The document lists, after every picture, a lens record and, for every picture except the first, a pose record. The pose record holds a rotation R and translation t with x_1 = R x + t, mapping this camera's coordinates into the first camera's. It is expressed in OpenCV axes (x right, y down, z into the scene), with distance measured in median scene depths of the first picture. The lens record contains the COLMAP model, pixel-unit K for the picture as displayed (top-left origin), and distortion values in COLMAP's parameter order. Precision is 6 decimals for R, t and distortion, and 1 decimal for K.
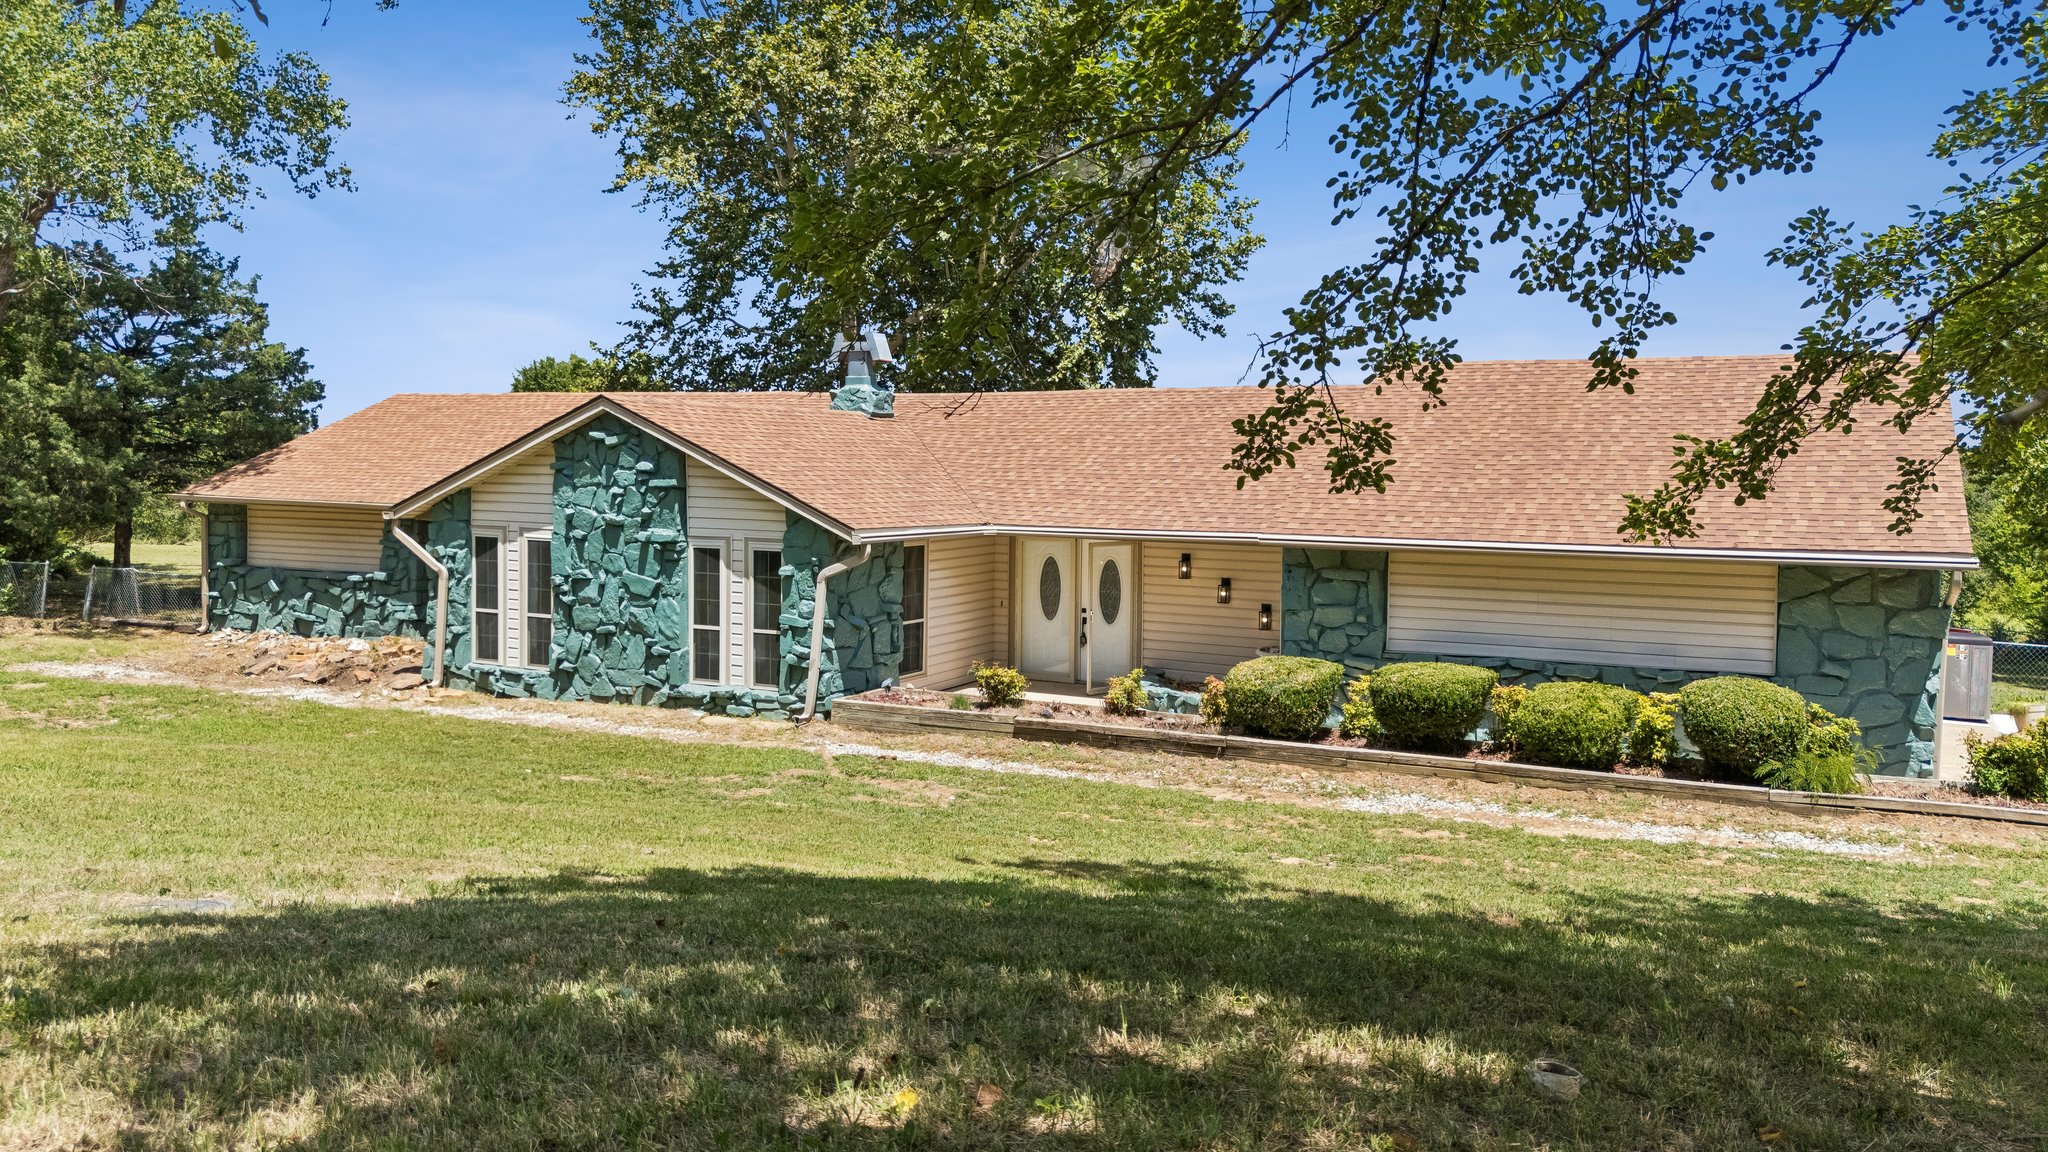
lens RADIAL K [[1443.9, 0, 1024.0], [0, 1443.9, 576.0], [0, 0, 1]] dist [0.132422, -0.130970]
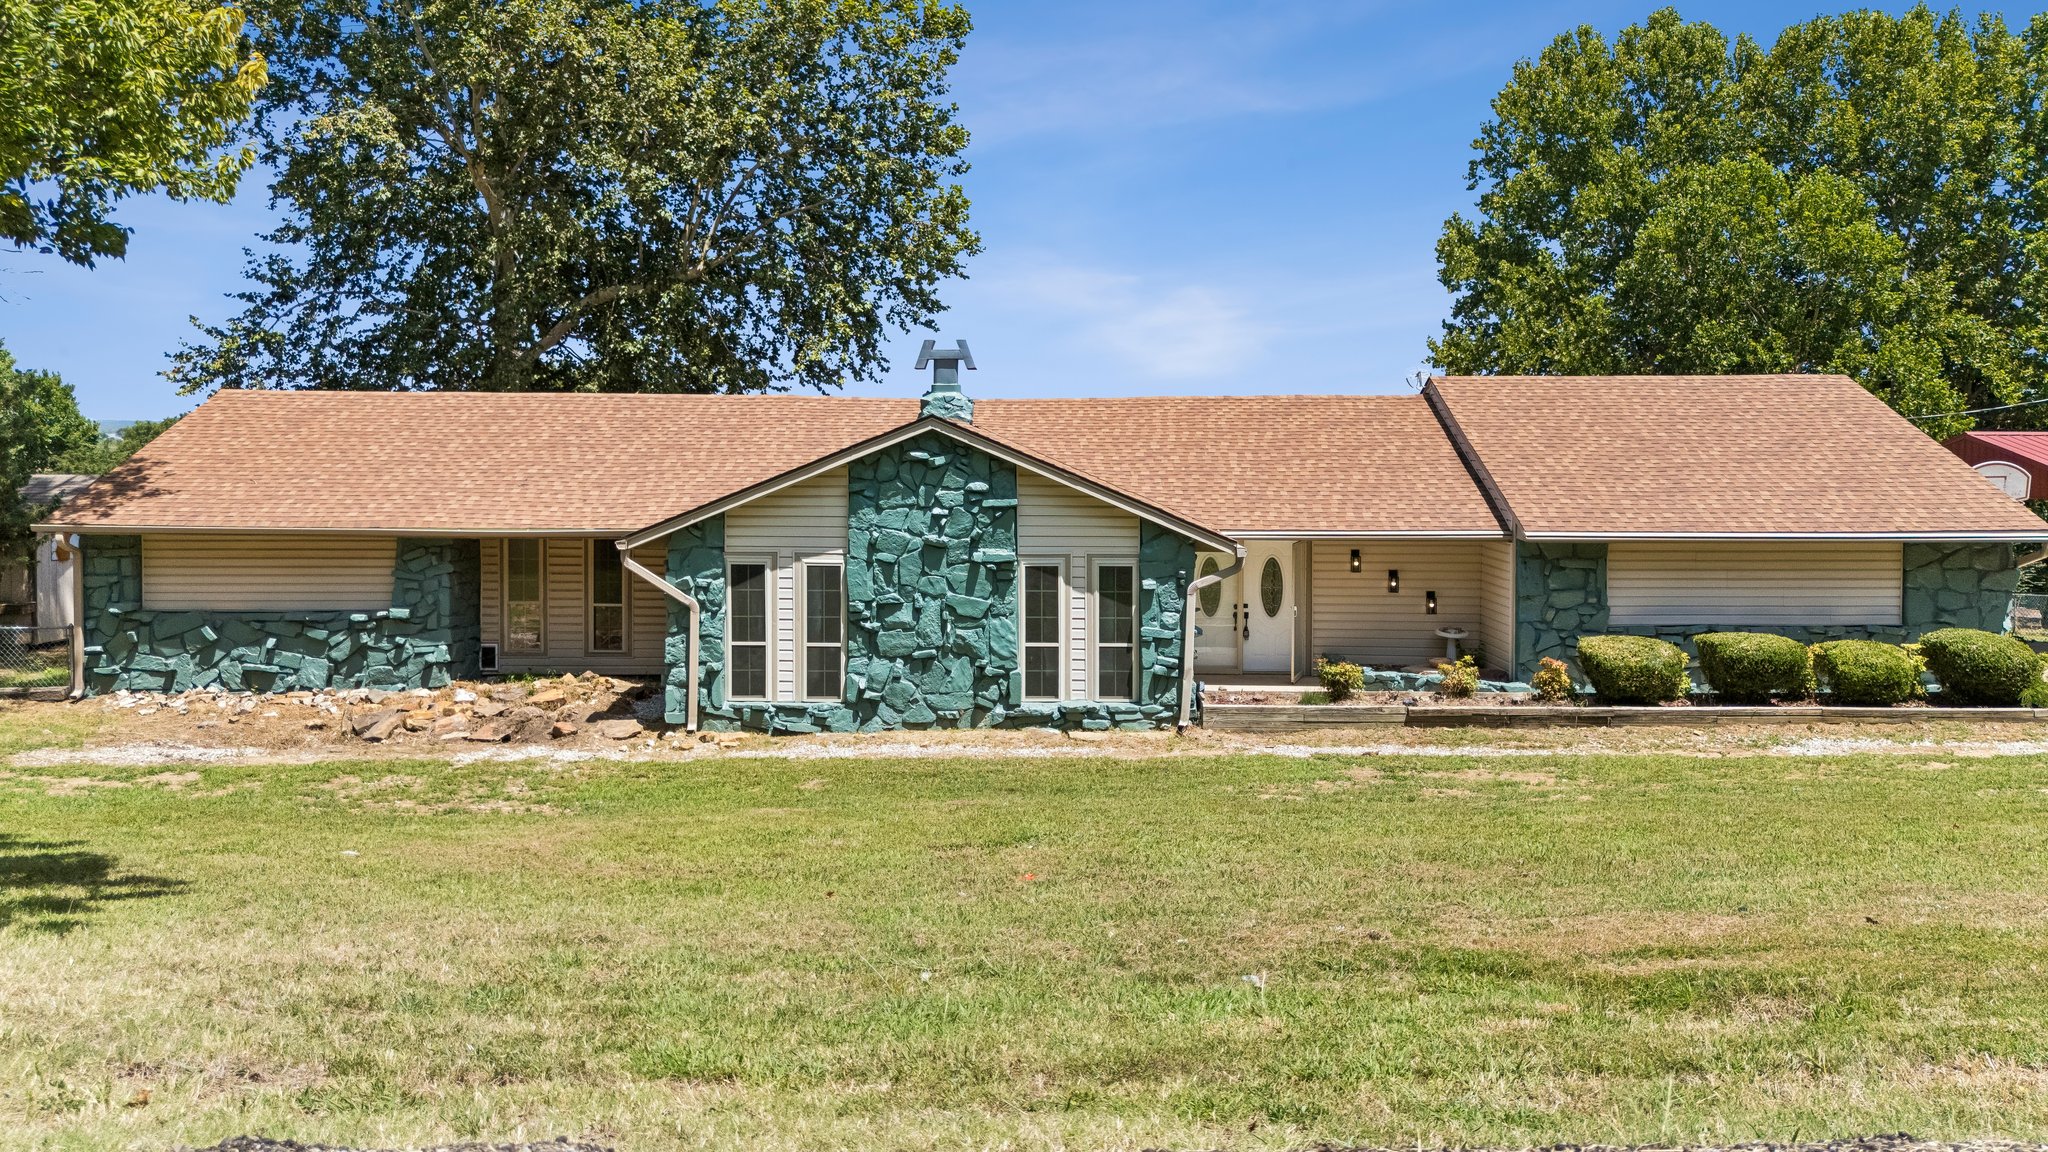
lens RADIAL K [[1443.9, 0, 1024.0], [0, 1443.9, 576.0], [0, 0, 1]] dist [0.132422, -0.130970]
pose [[0.905341, -0.049845, 0.421749, -0.631303], [0.043432, 0.998748, 0.024806, -0.036503], [-0.422458, -0.004140, 0.906373, 0.097327]]
